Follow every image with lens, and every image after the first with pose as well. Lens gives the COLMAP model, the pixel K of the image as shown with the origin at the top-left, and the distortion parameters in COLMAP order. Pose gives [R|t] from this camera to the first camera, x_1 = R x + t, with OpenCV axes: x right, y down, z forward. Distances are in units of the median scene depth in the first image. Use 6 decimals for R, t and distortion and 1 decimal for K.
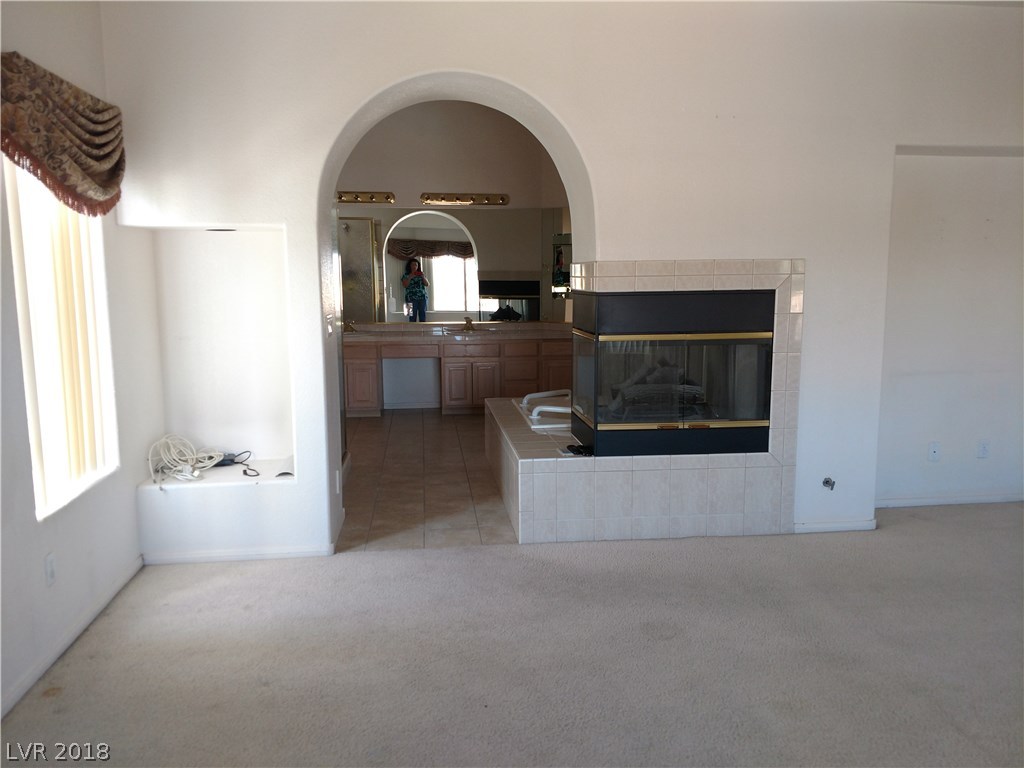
lens RADIAL K [[763.6, 0, 511.5], [0, 763.6, 380.4], [0, 0, 1]] dist [0.076523, -0.008671]
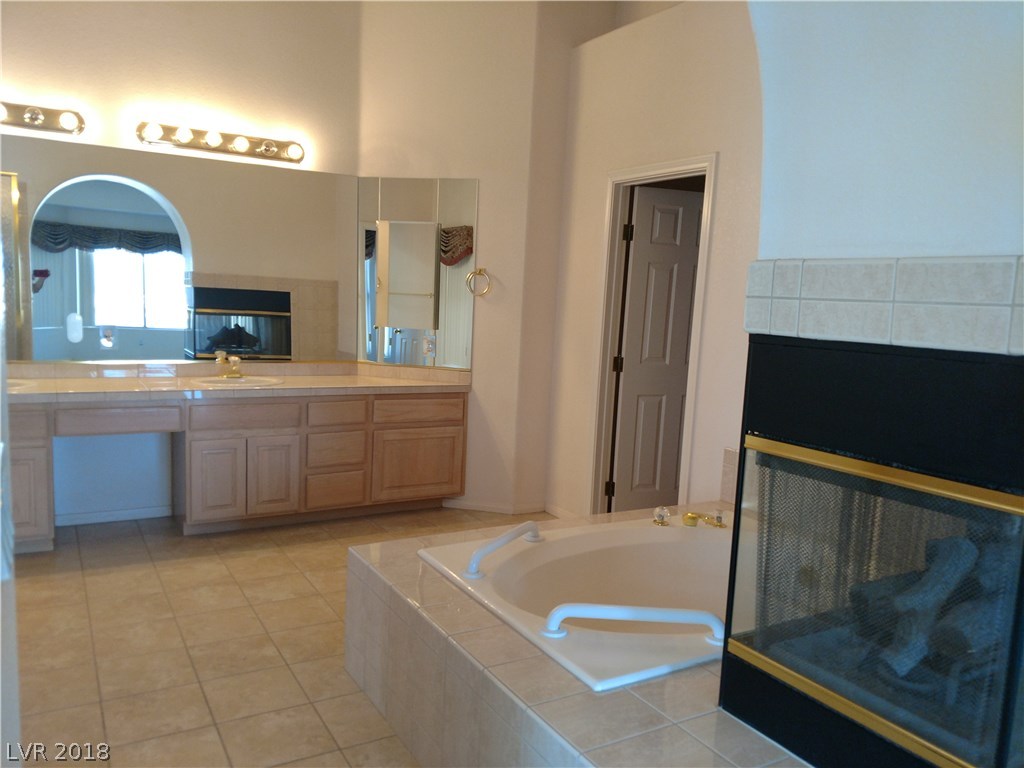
lens RADIAL K [[801.7, 0, 536.8], [0, 801.7, 393.2], [0, 0, 1]] dist [0.068365, -0.087898]
pose [[0.913038, -0.008260, 0.407791, -0.078606], [0.011308, 0.999923, -0.005065, -0.040439], [-0.407718, 0.009236, 0.913061, 0.303806]]
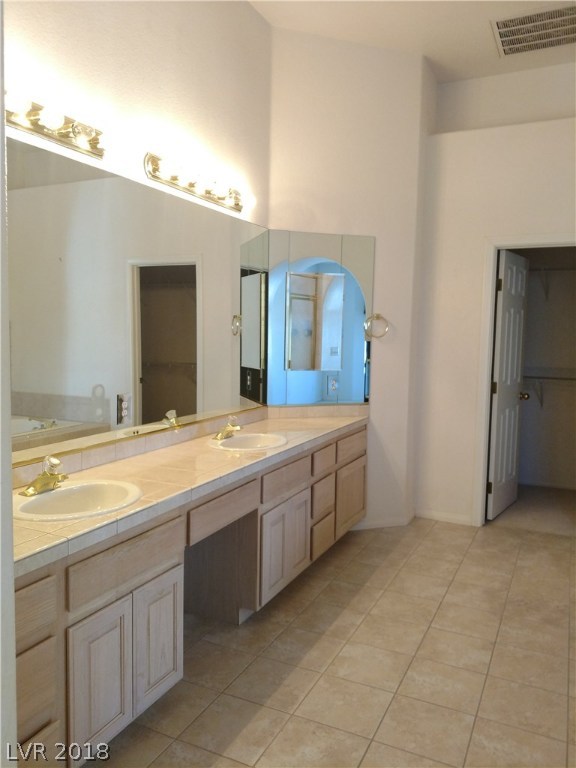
lens RADIAL K [[601.3, 0, 288.0], [0, 601.3, 376.1], [0, 0, 1]] dist [0.068365, -0.087898]
pose [[0.543848, -0.055738, 0.837331, -0.310983], [0.106934, 0.994261, -0.003269, -0.085251], [-0.832343, 0.091317, 0.546687, 0.612700]]
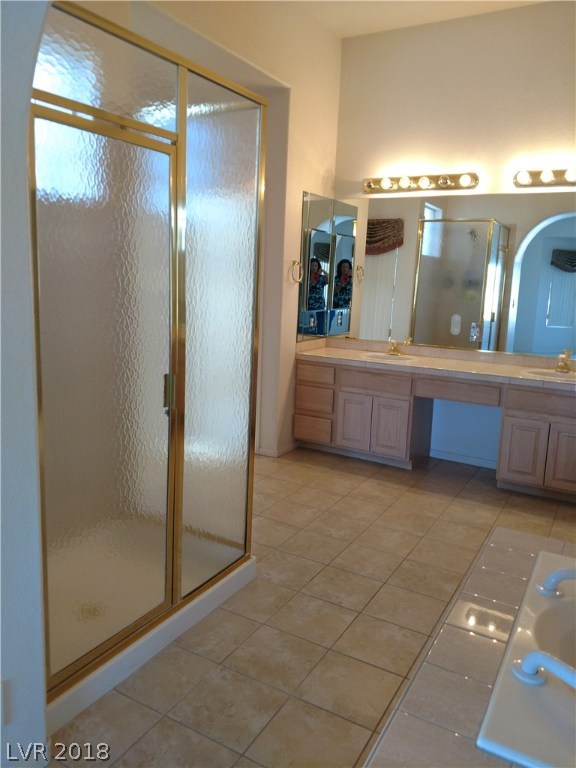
lens RADIAL K [[601.3, 0, 288.9], [0, 601.3, 363.6], [0, 0, 1]] dist [0.068365, -0.087898]
pose [[0.803282, 0.122914, -0.582779, 0.053182], [-0.131716, 0.990908, 0.027441, -0.046619], [0.580853, 0.054718, 0.812168, 0.351568]]
